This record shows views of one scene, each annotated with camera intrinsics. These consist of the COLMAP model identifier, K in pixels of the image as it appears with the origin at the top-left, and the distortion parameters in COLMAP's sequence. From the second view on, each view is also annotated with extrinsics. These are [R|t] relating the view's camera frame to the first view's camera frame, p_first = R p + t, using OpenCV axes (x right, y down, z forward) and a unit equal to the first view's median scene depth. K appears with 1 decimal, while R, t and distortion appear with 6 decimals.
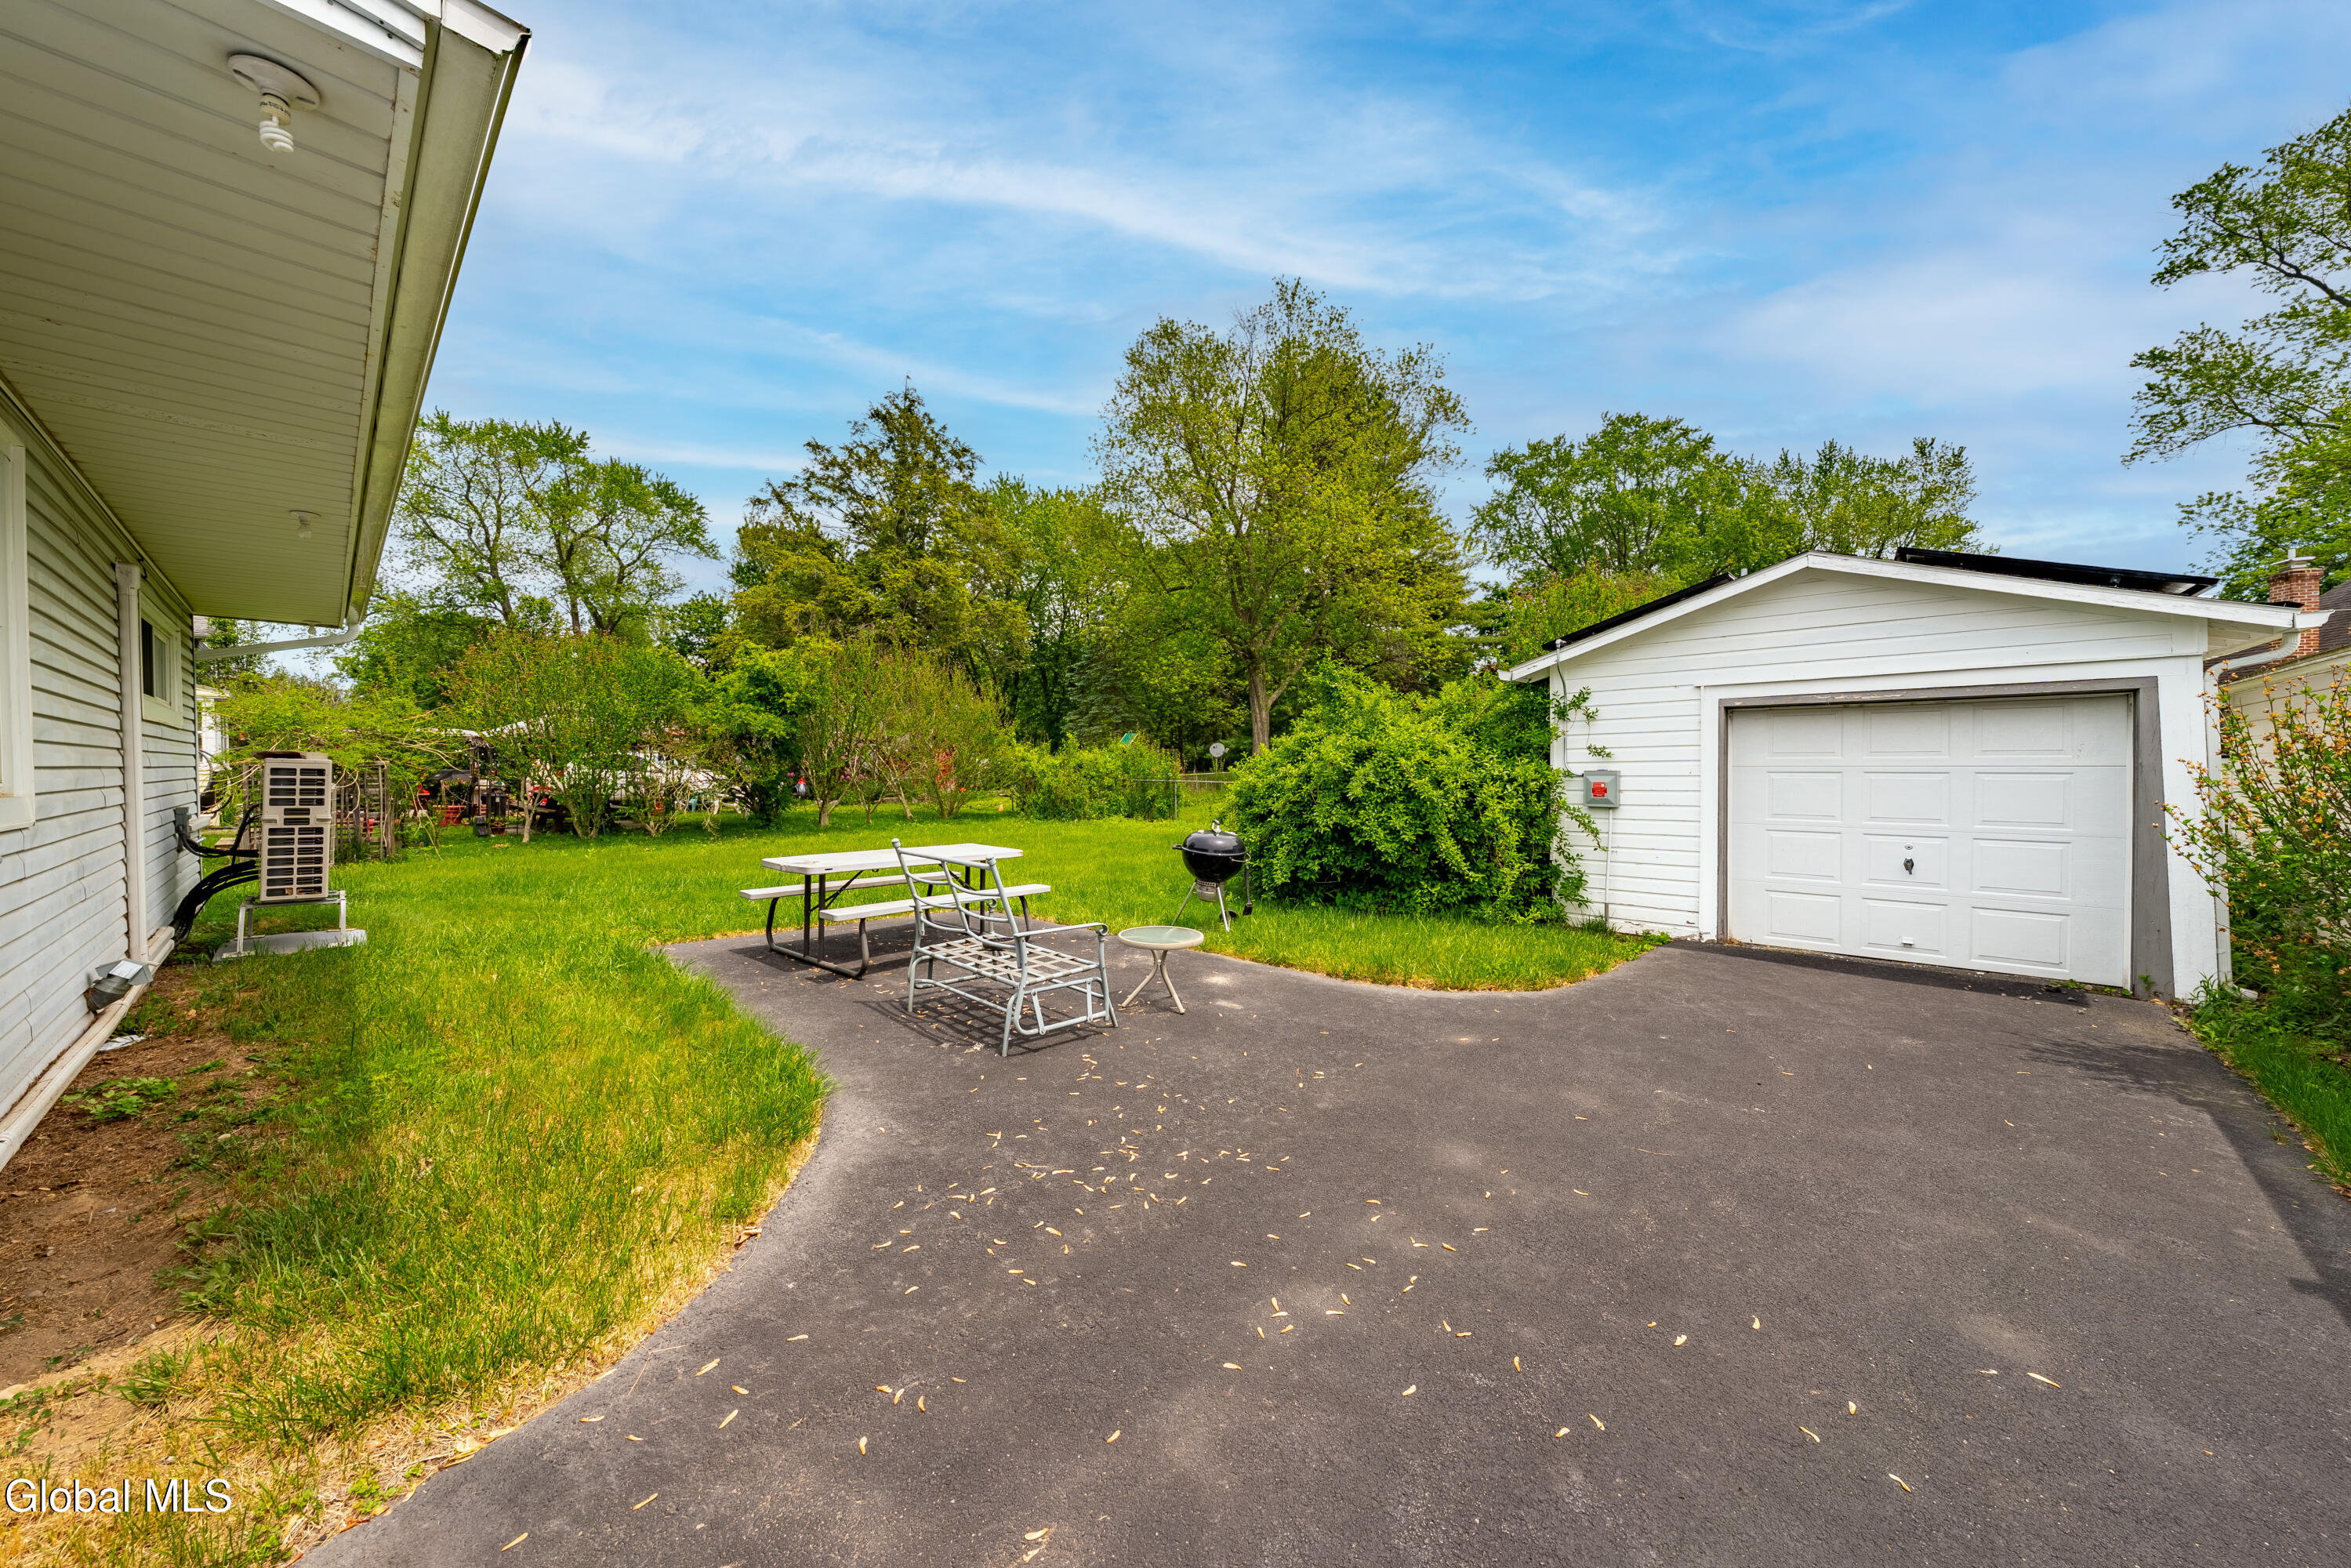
lens RADIAL K [[838.6, 0, 1175.5], [0, 838.6, 784.0], [0, 0, 1]] dist [0.000923, 0.000133]
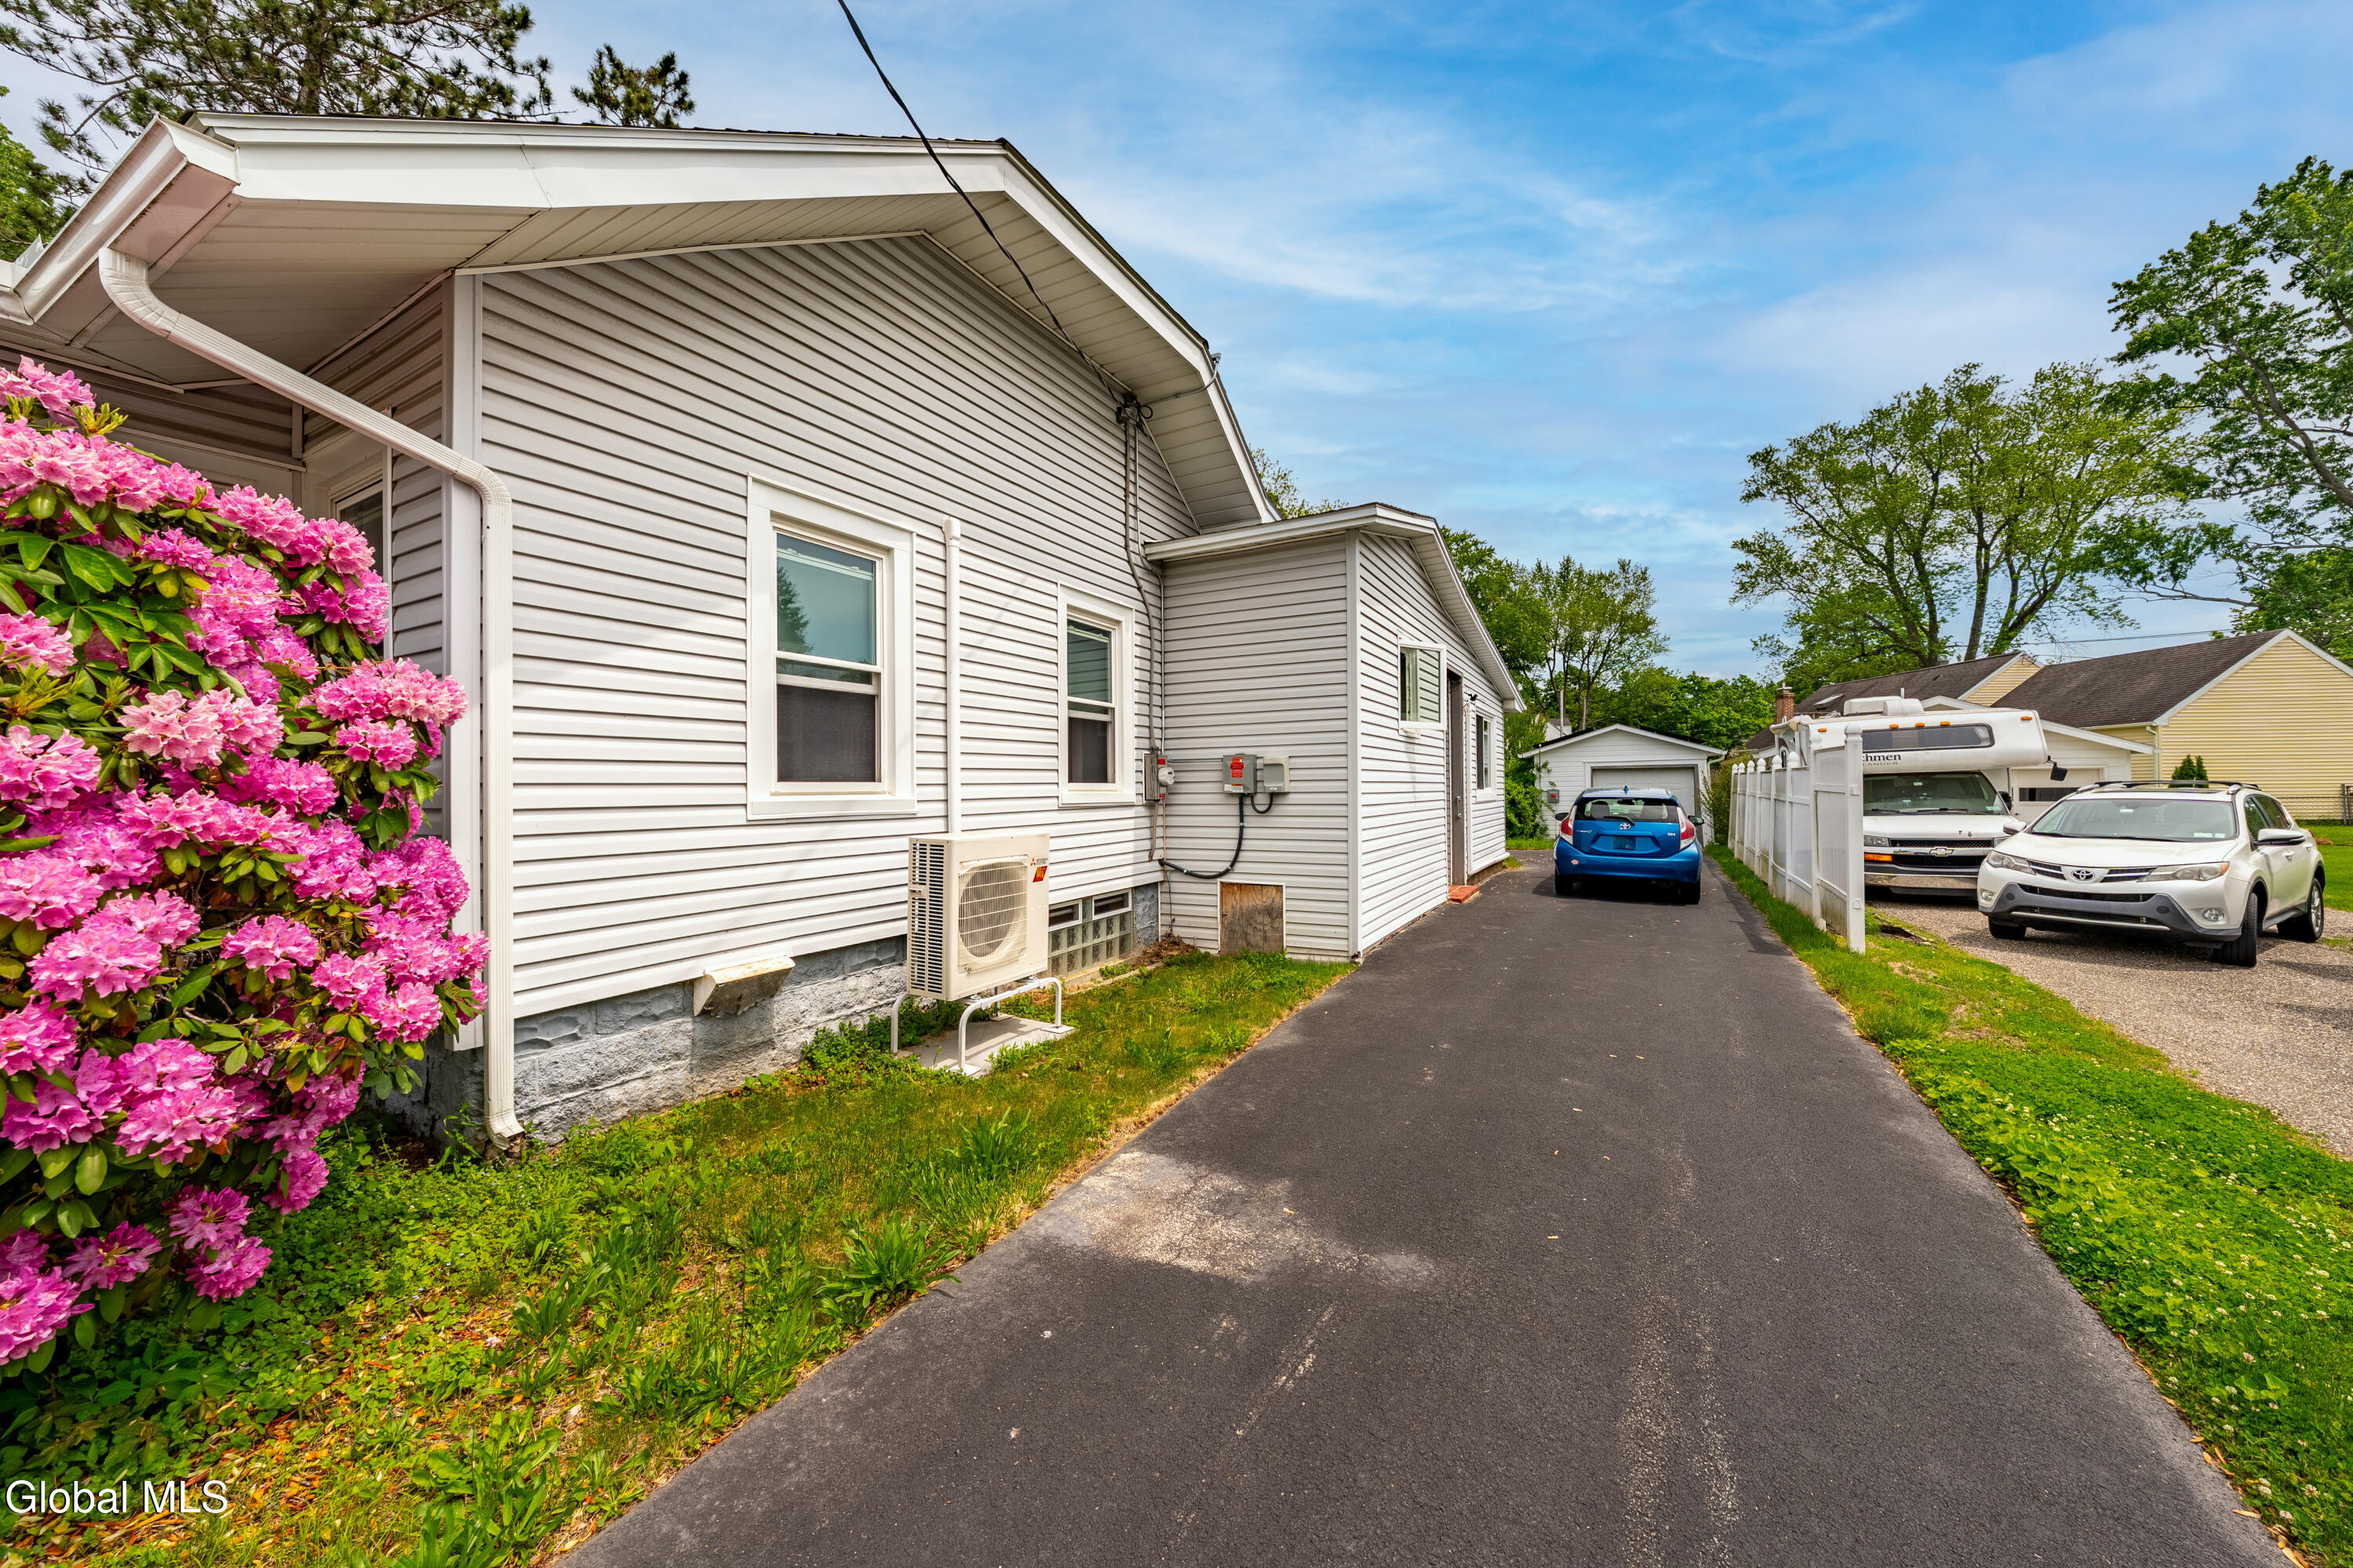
lens RADIAL K [[795.7, 0, 1204.3], [0, 795.7, 790.1], [0, 0, 1]] dist [-0.000579, -0.000170]
pose [[0.971189, -0.006811, 0.238215, -0.174109], [0.012808, 0.999639, -0.023635, 0.004644], [-0.237968, 0.026005, 0.970925, -0.183068]]
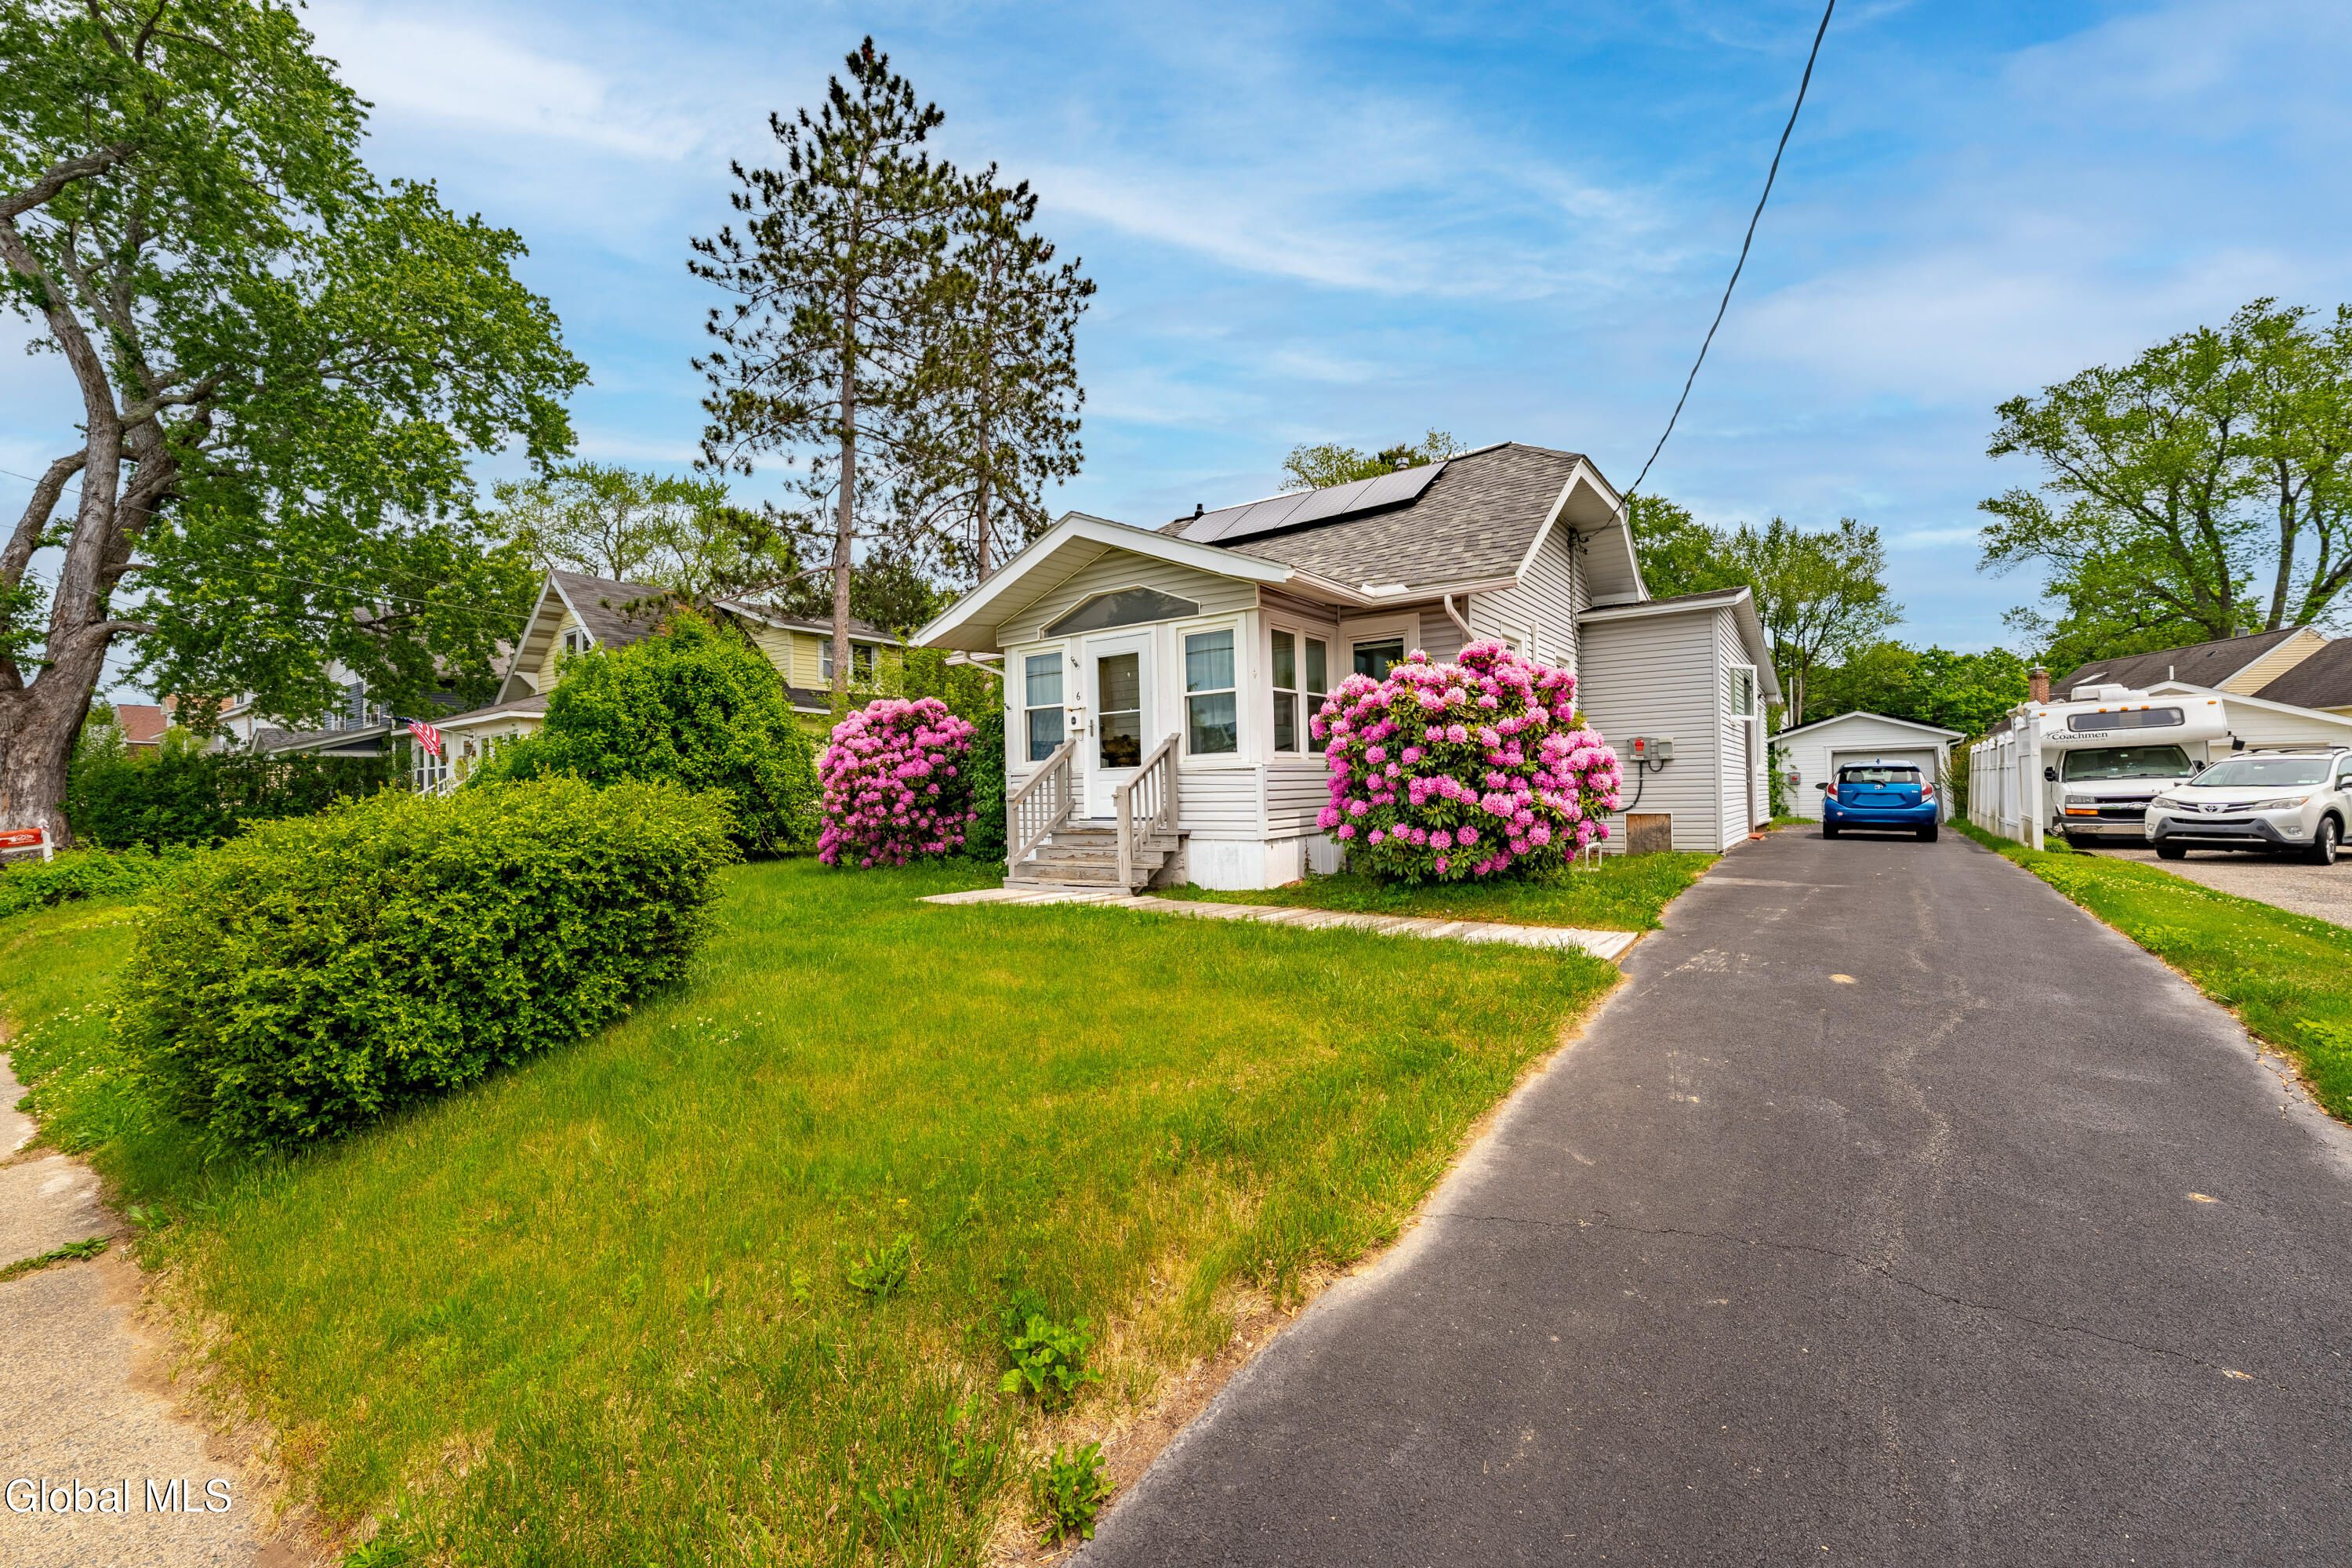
lens RADIAL K [[905.3, 0, 1235.2], [0, 905.3, 780.5], [0, 0, 1]] dist [0.001535, 0.000710]
pose [[0.991171, -0.014637, 0.131781, -0.260859], [0.019849, 0.999068, -0.038328, 0.013121], [-0.131097, 0.040605, 0.990538, -0.270423]]
